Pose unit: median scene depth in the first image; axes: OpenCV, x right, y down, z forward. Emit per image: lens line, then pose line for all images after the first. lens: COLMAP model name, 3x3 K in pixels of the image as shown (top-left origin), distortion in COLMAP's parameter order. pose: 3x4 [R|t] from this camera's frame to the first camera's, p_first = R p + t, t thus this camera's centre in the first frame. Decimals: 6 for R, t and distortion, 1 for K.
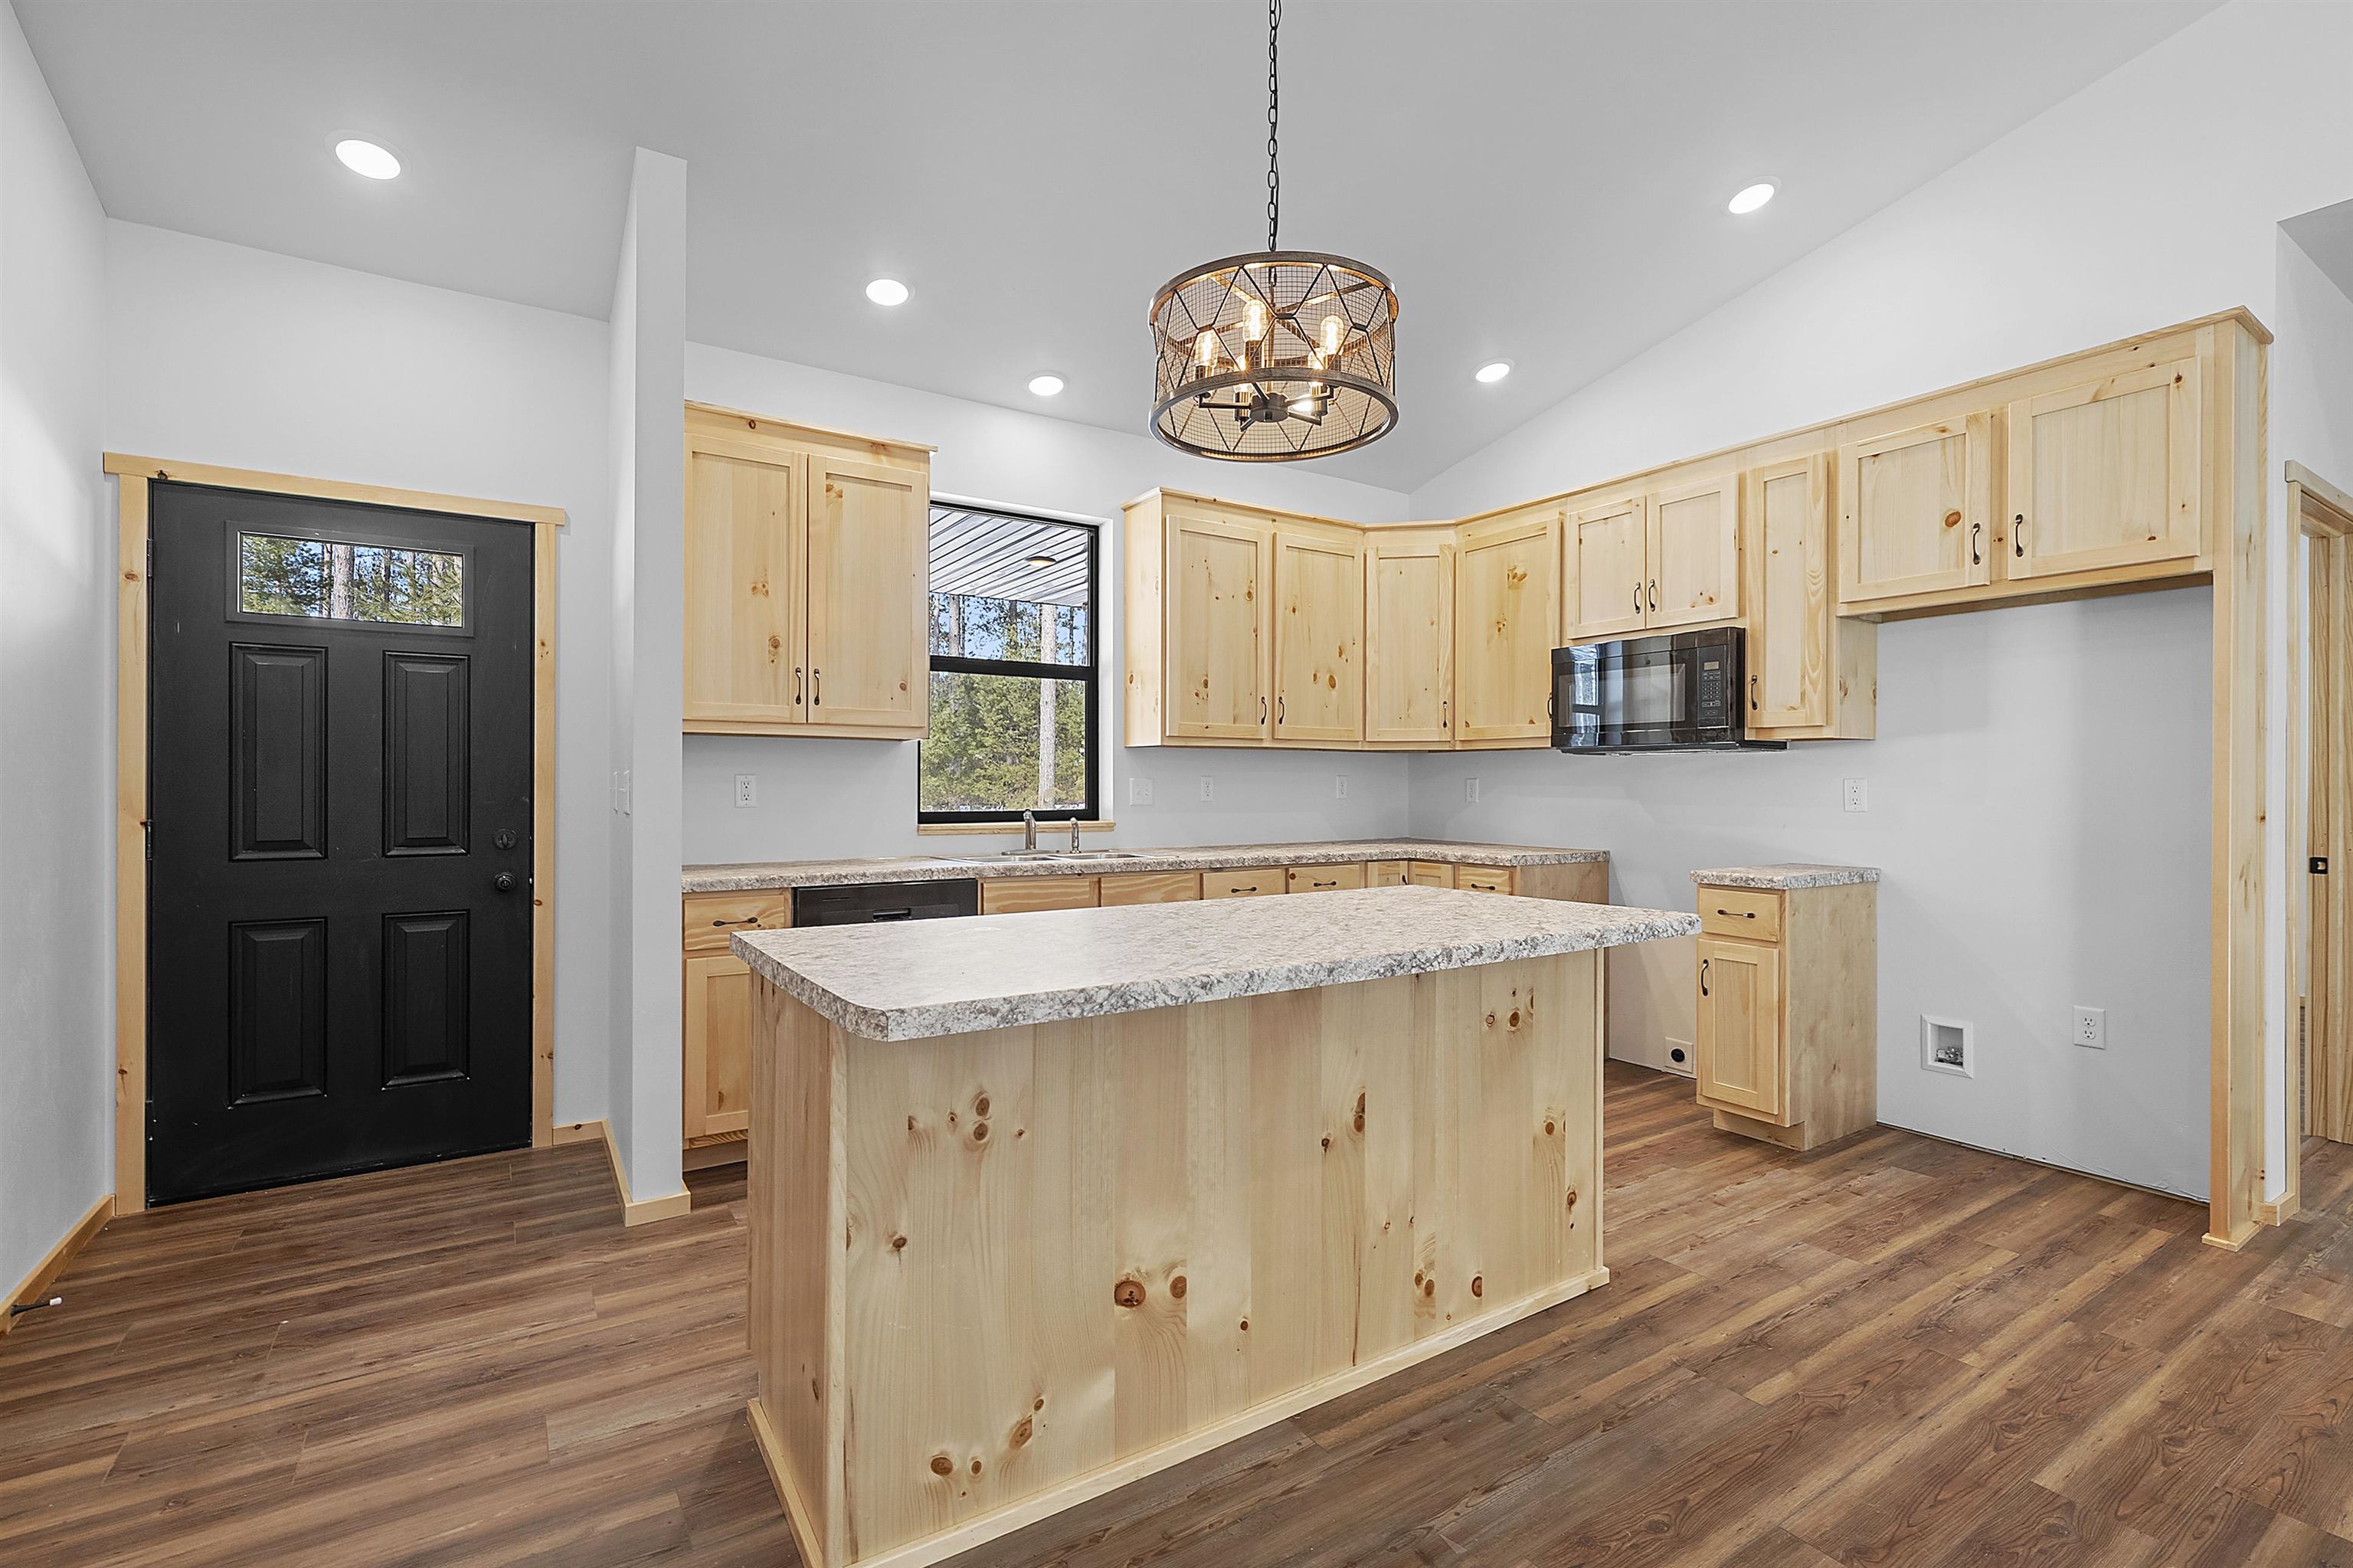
lens RADIAL K [[1065.2, 0, 1177.5], [0, 1065.2, 773.4], [0, 0, 1]] dist [-0.002129, -0.000172]
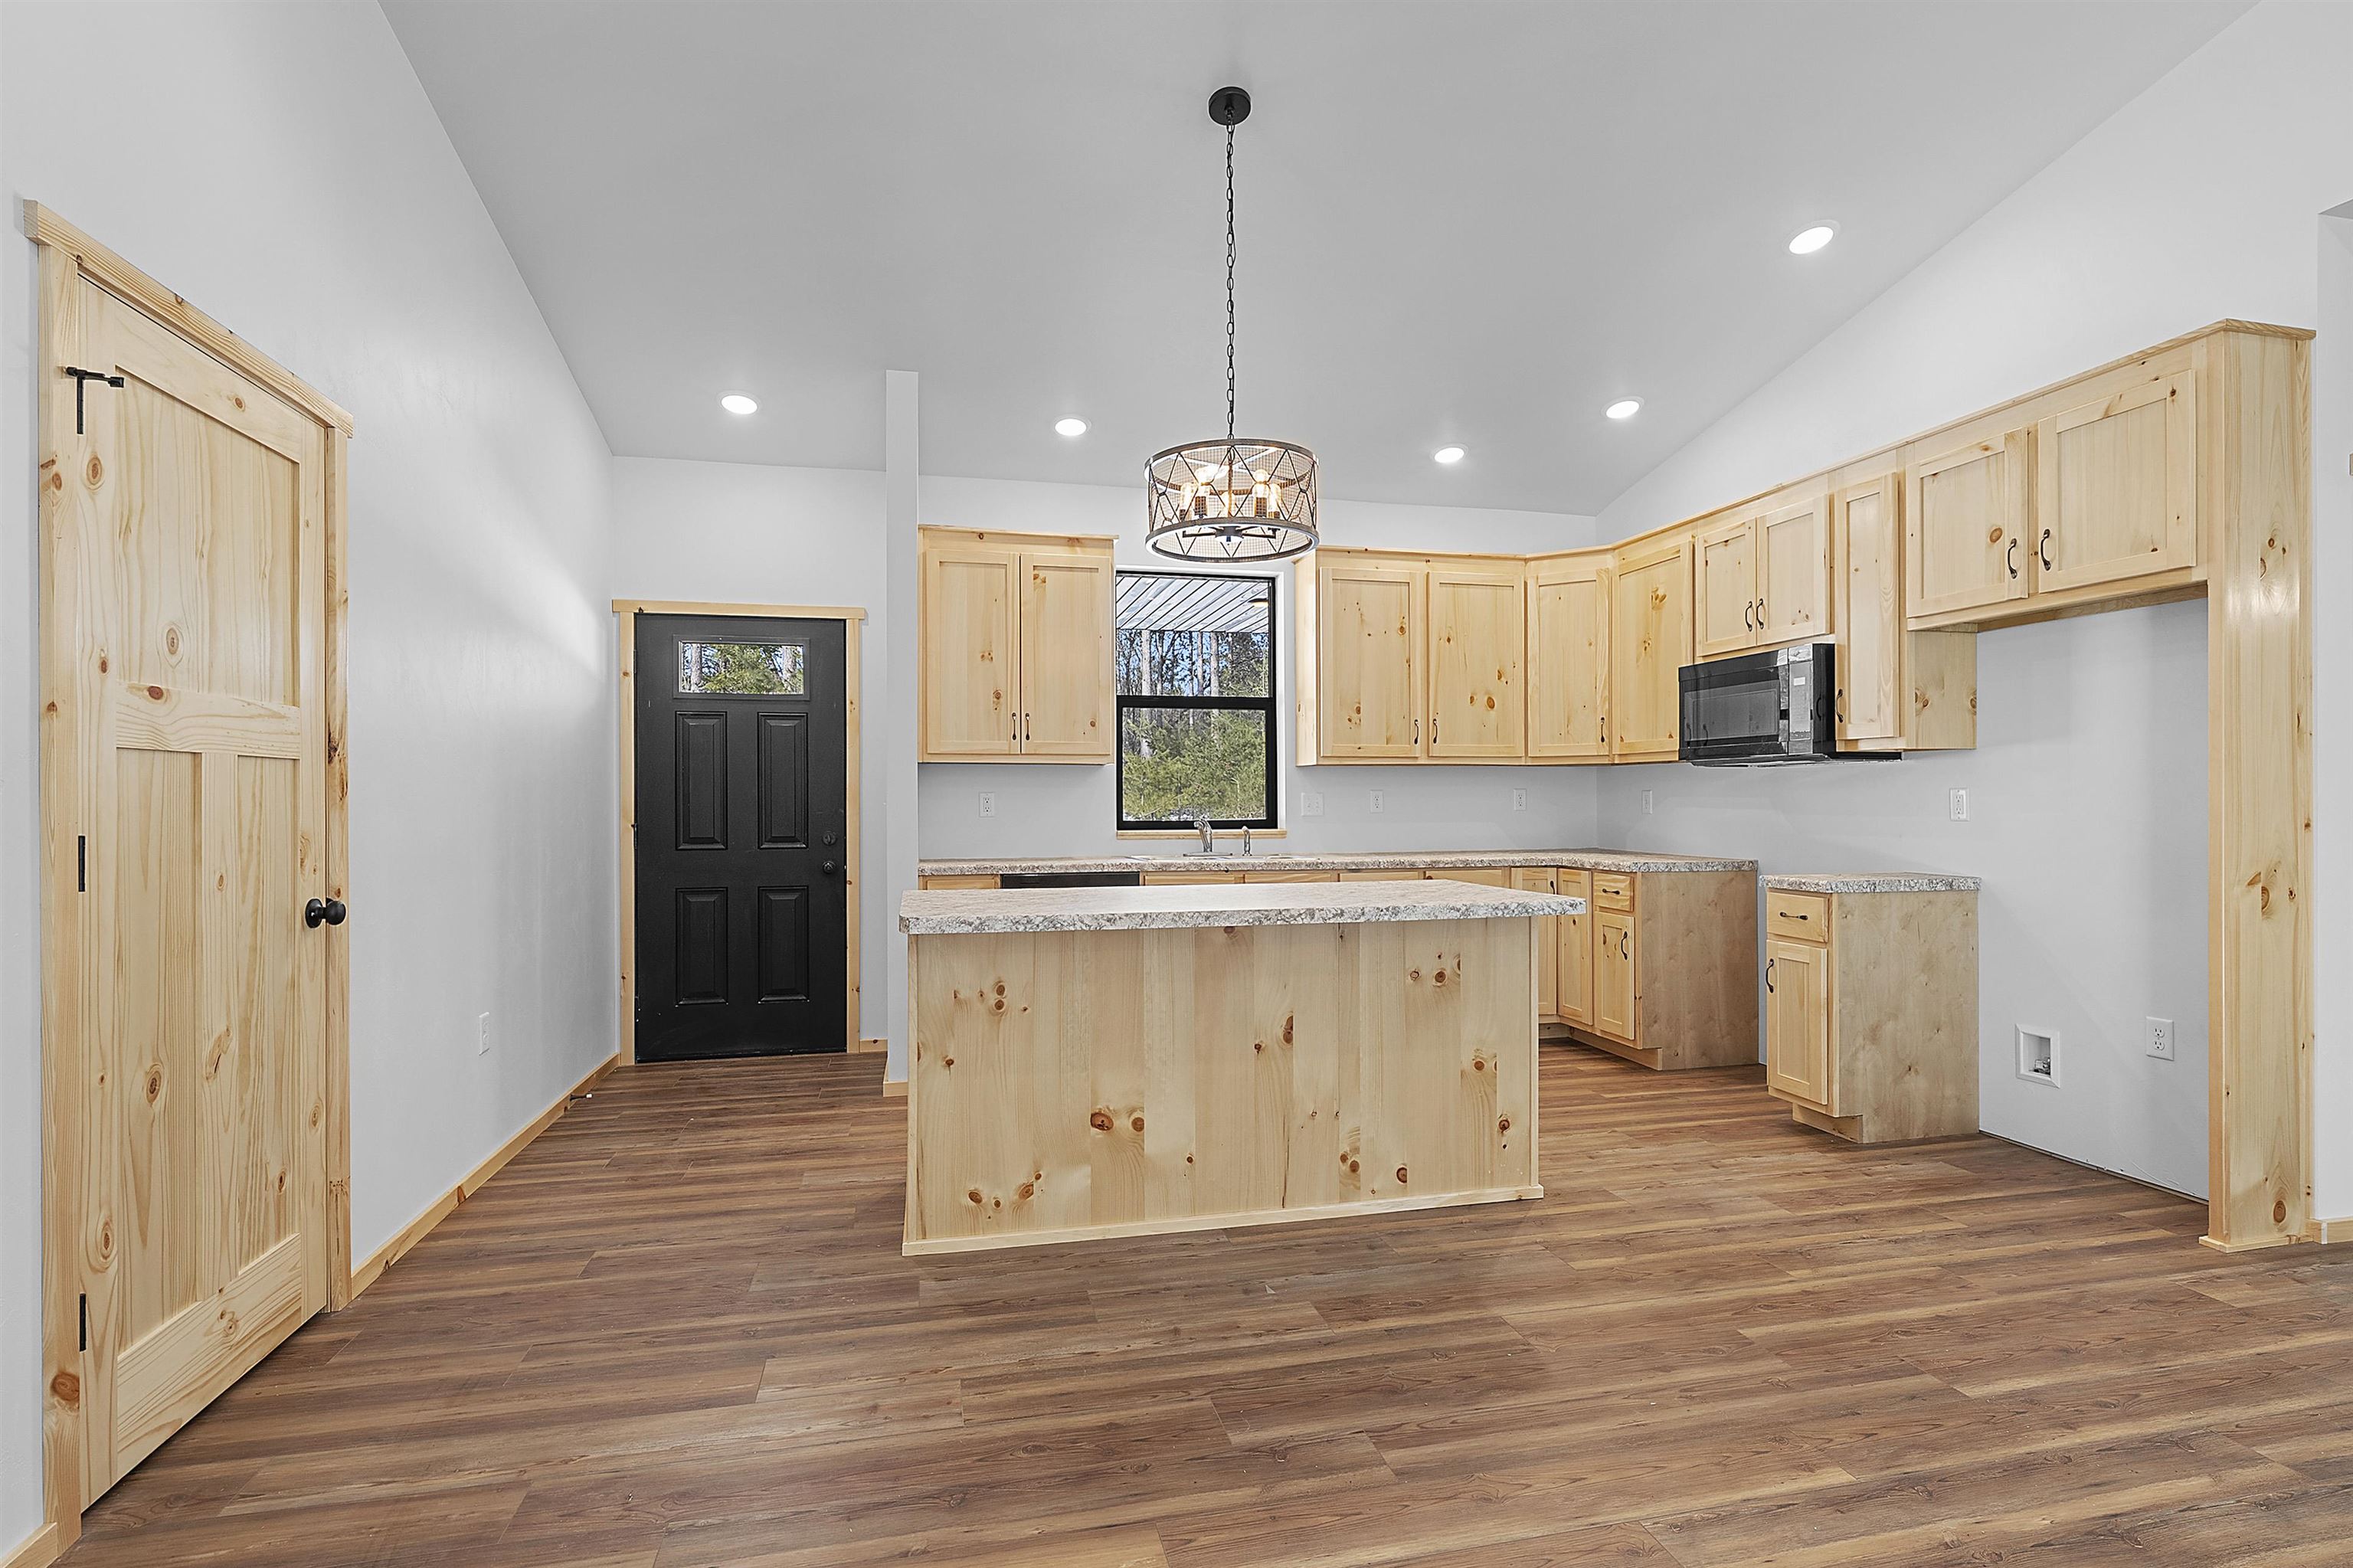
lens RADIAL K [[1125.7, 0, 1165.2], [0, 1125.7, 784.7], [0, 0, 1]] dist [-0.003020, 0.000133]
pose [[0.936897, -0.010013, -0.349462, 0.349389], [0.008941, 0.999949, -0.004681, -0.000006], [0.349491, 0.001261, 0.936939, -0.291891]]
